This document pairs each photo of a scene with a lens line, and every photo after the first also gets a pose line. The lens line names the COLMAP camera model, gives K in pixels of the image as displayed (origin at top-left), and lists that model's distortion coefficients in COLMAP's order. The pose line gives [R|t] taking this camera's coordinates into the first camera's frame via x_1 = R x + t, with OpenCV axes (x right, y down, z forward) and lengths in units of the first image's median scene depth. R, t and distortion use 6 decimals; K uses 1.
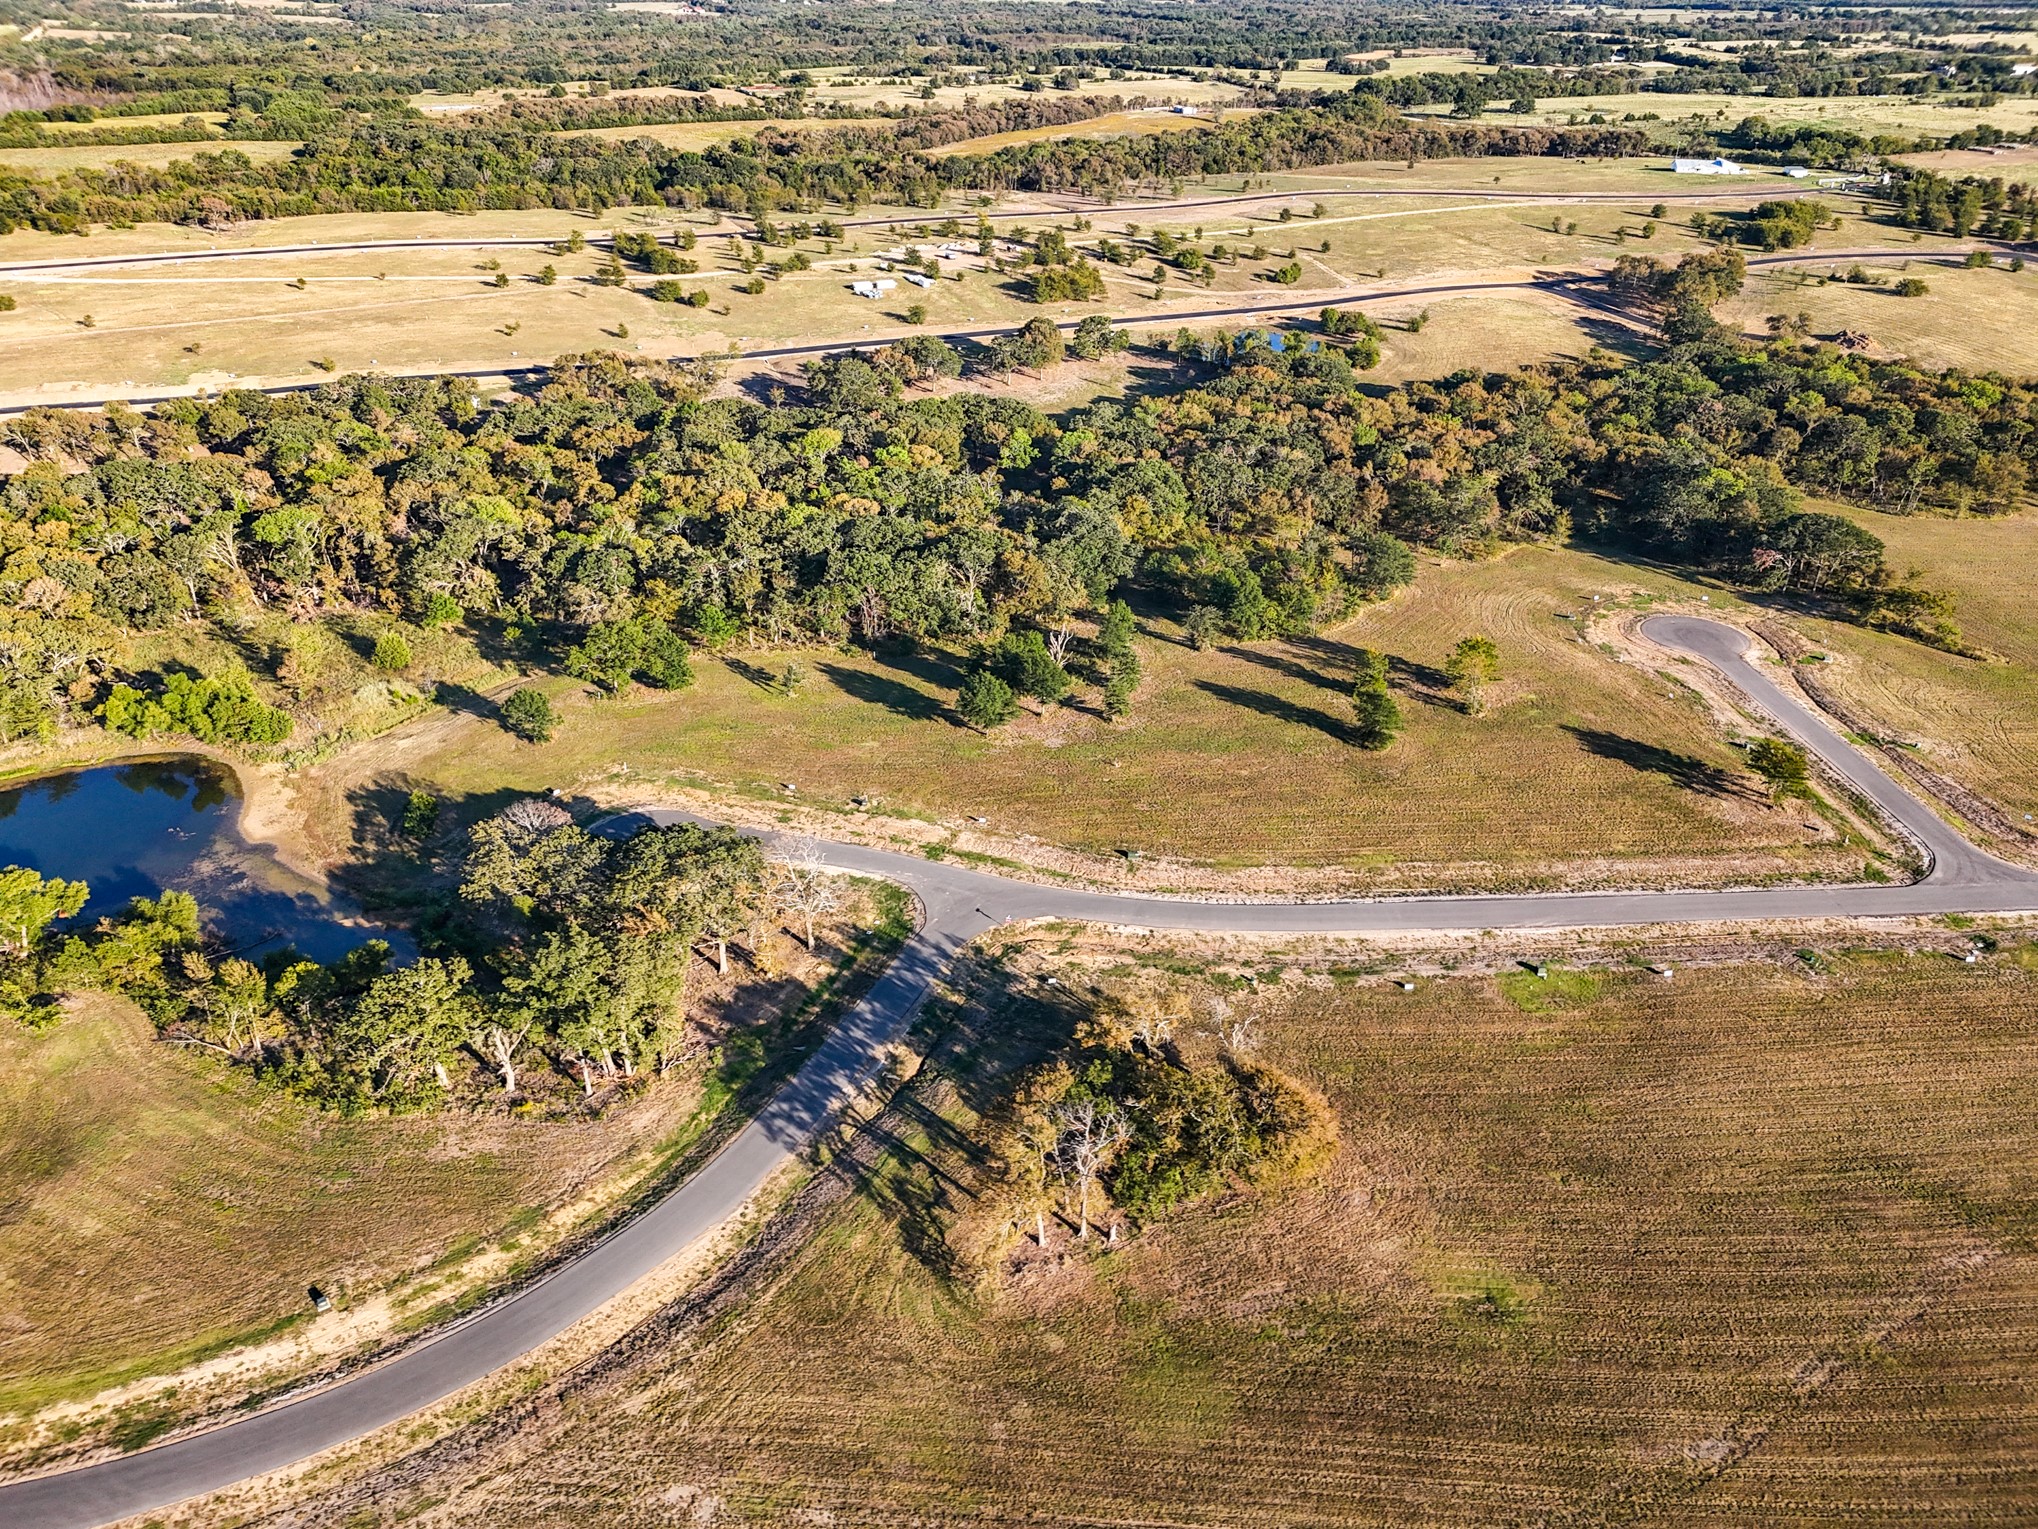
lens RADIAL K [[1506.6, 0, 1022.6], [0, 1506.6, 750.3], [0, 0, 1]] dist [0.055290, -0.049903]
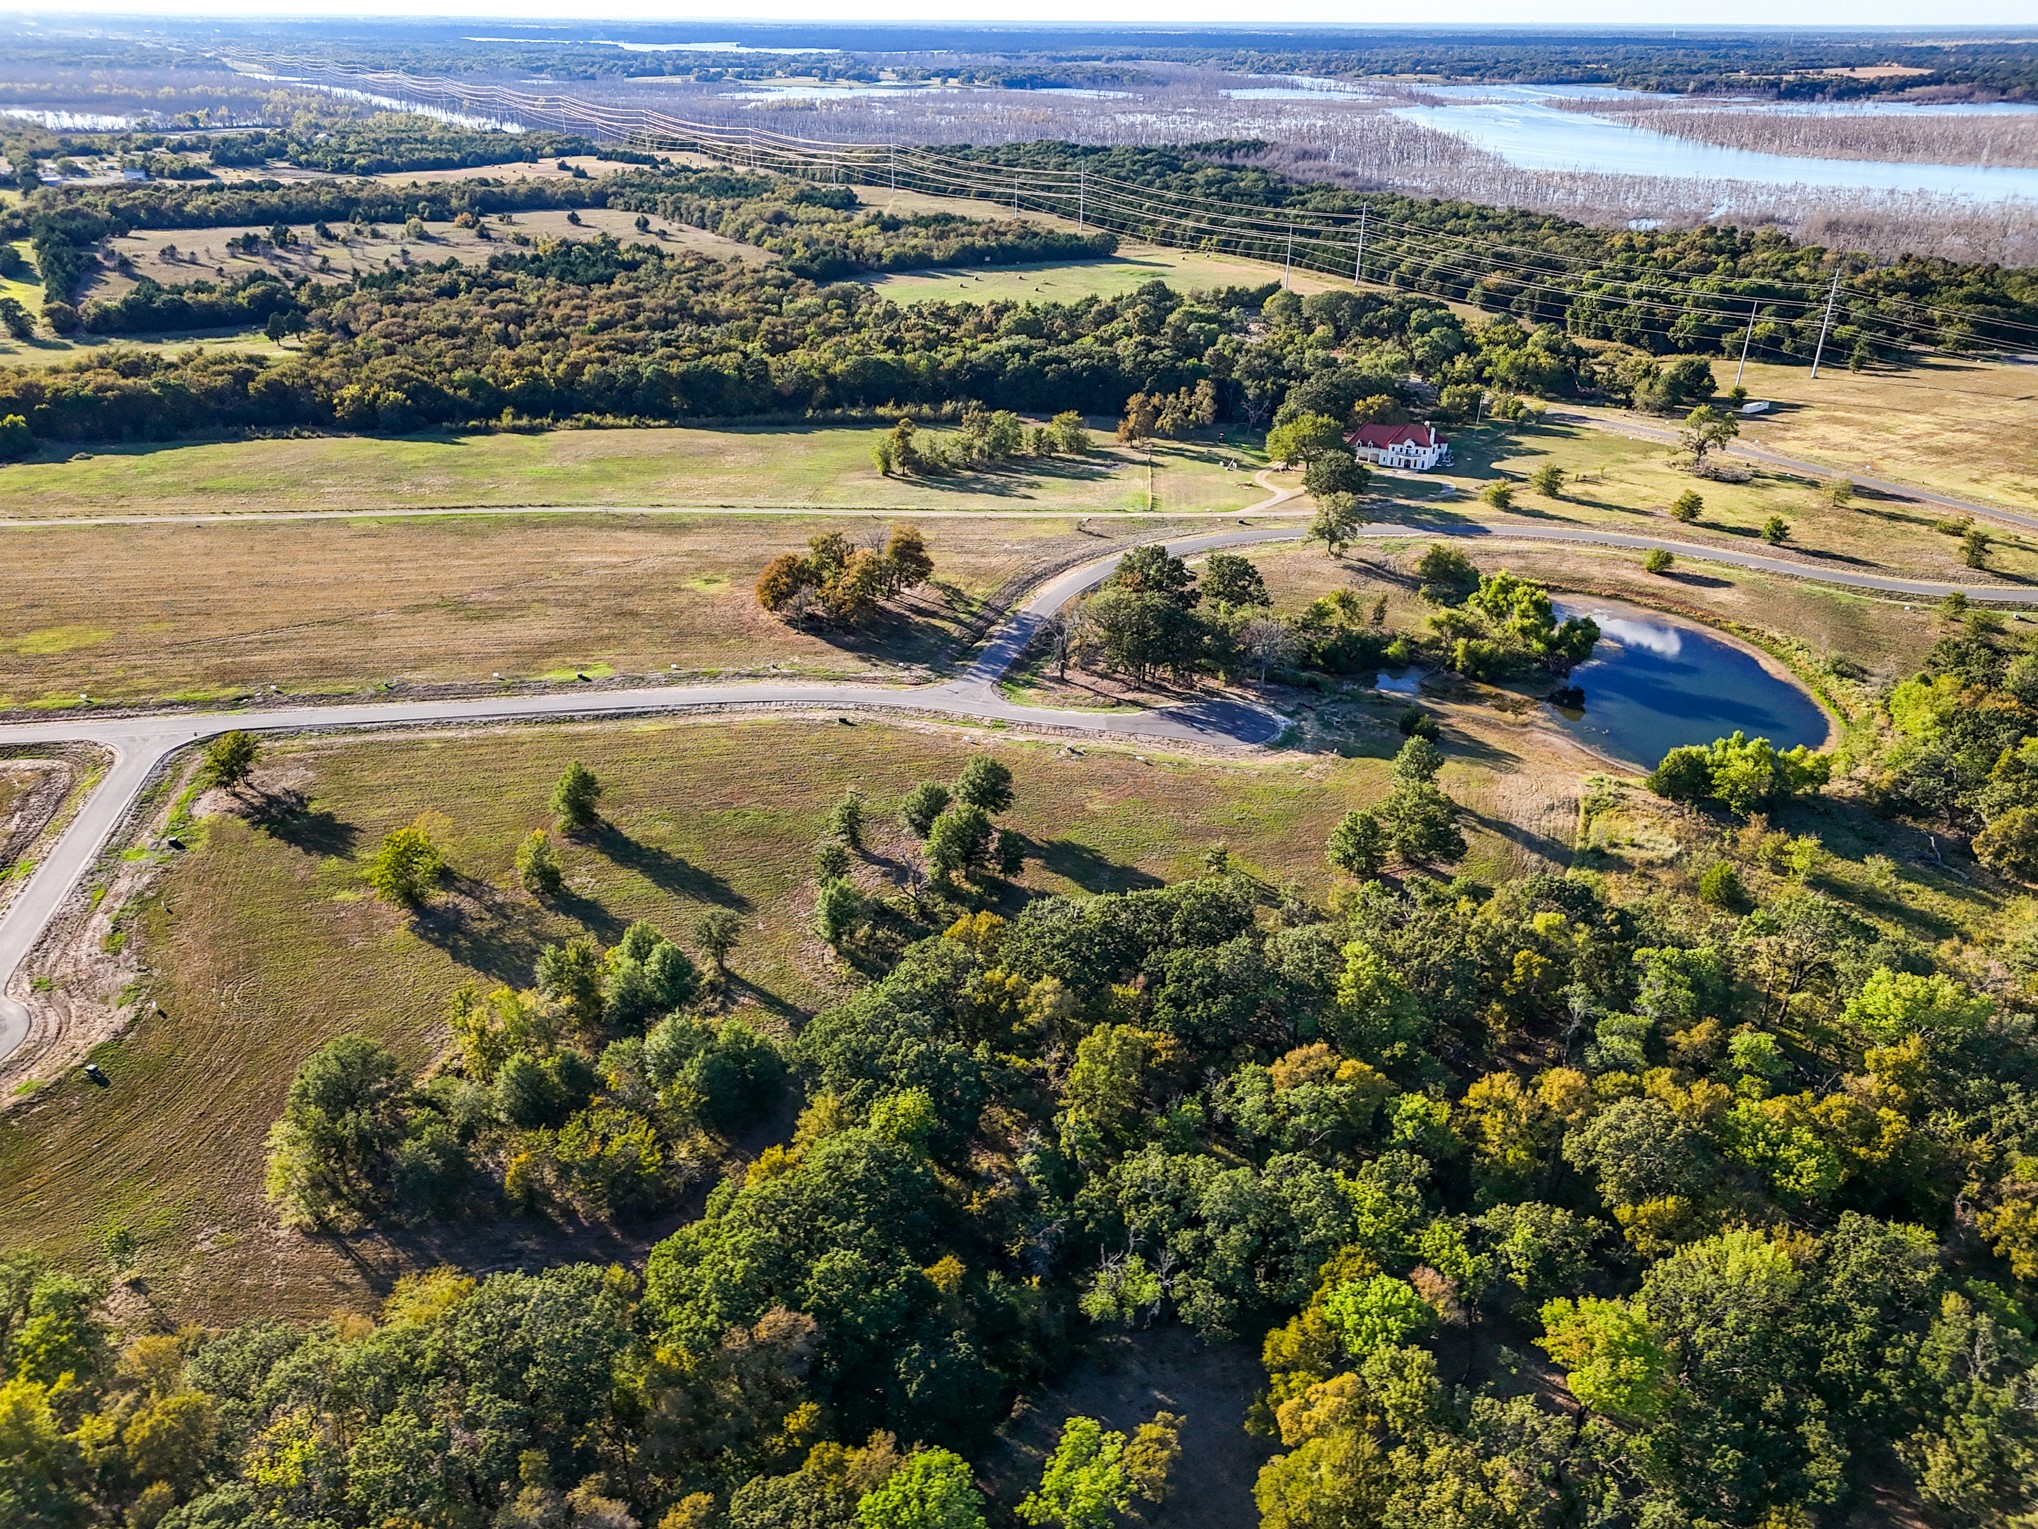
lens RADIAL K [[1506.6, 0, 1022.6], [0, 1506.6, 750.3], [0, 0, 1]] dist [0.055290, -0.049903]
pose [[-0.992039, 0.035196, -0.120915, 0.046317], [-0.077096, 0.589459, 0.804111, -0.573677], [0.099575, 0.807032, -0.582052, 1.068516]]
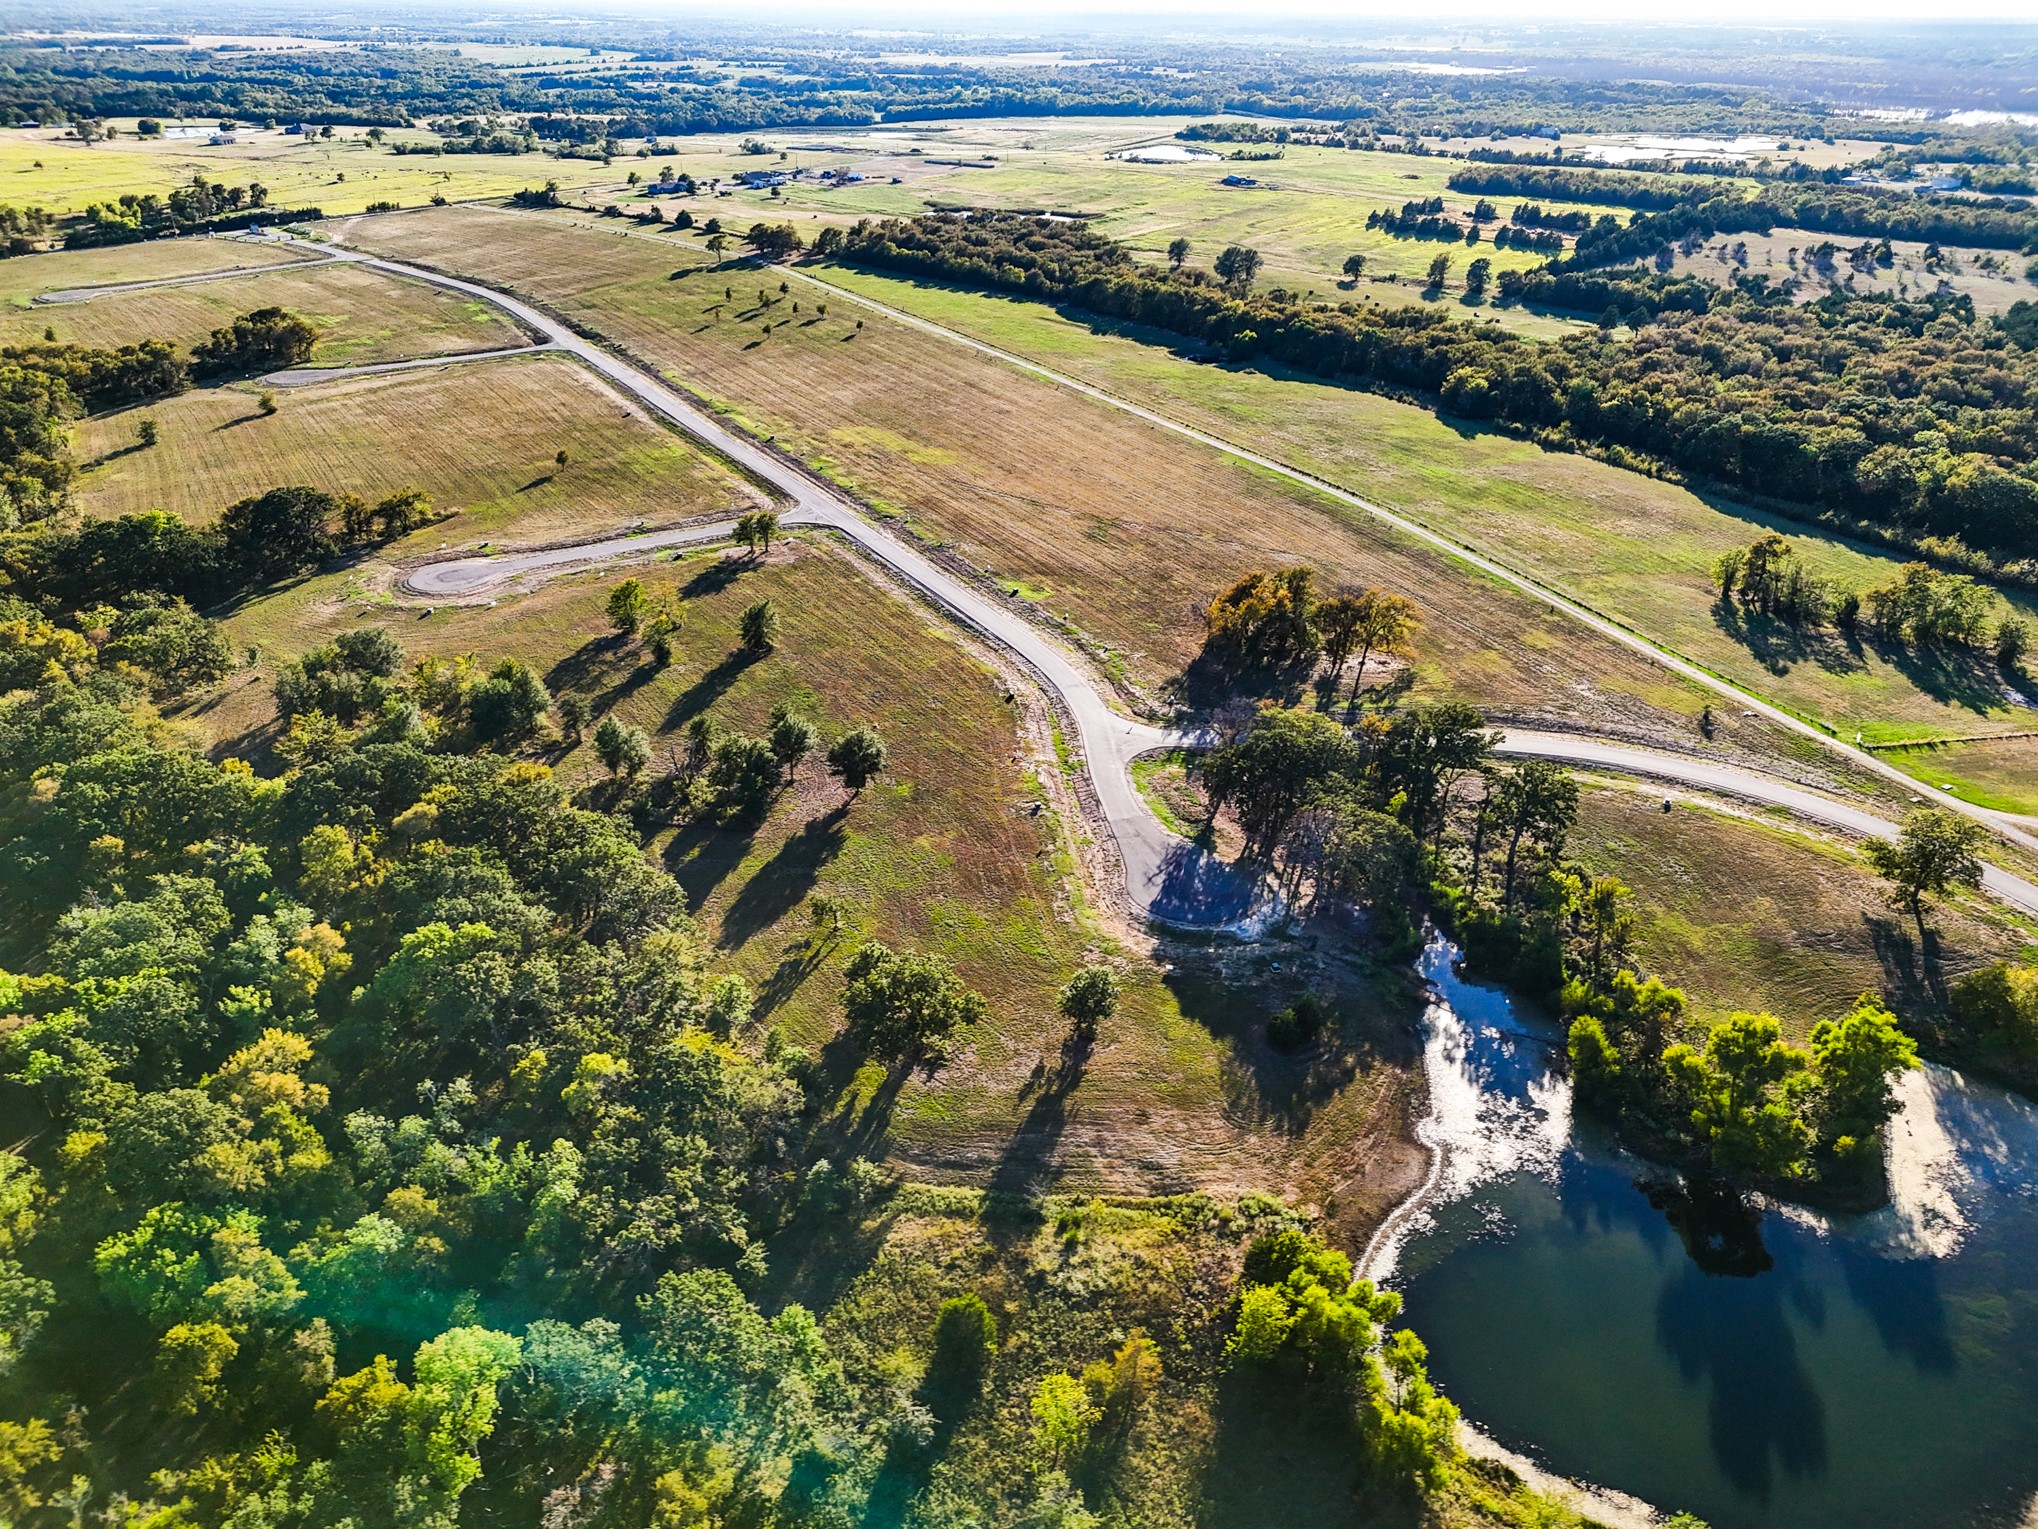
lens RADIAL K [[1506.6, 0, 1022.6], [0, 1506.6, 750.3], [0, 0, 1]] dist [0.055290, -0.049903]
pose [[-0.450743, -0.413022, 0.791356, -0.592753], [0.404932, 0.695453, 0.593611, -0.401969], [-0.795525, 0.588012, -0.146225, 0.726859]]
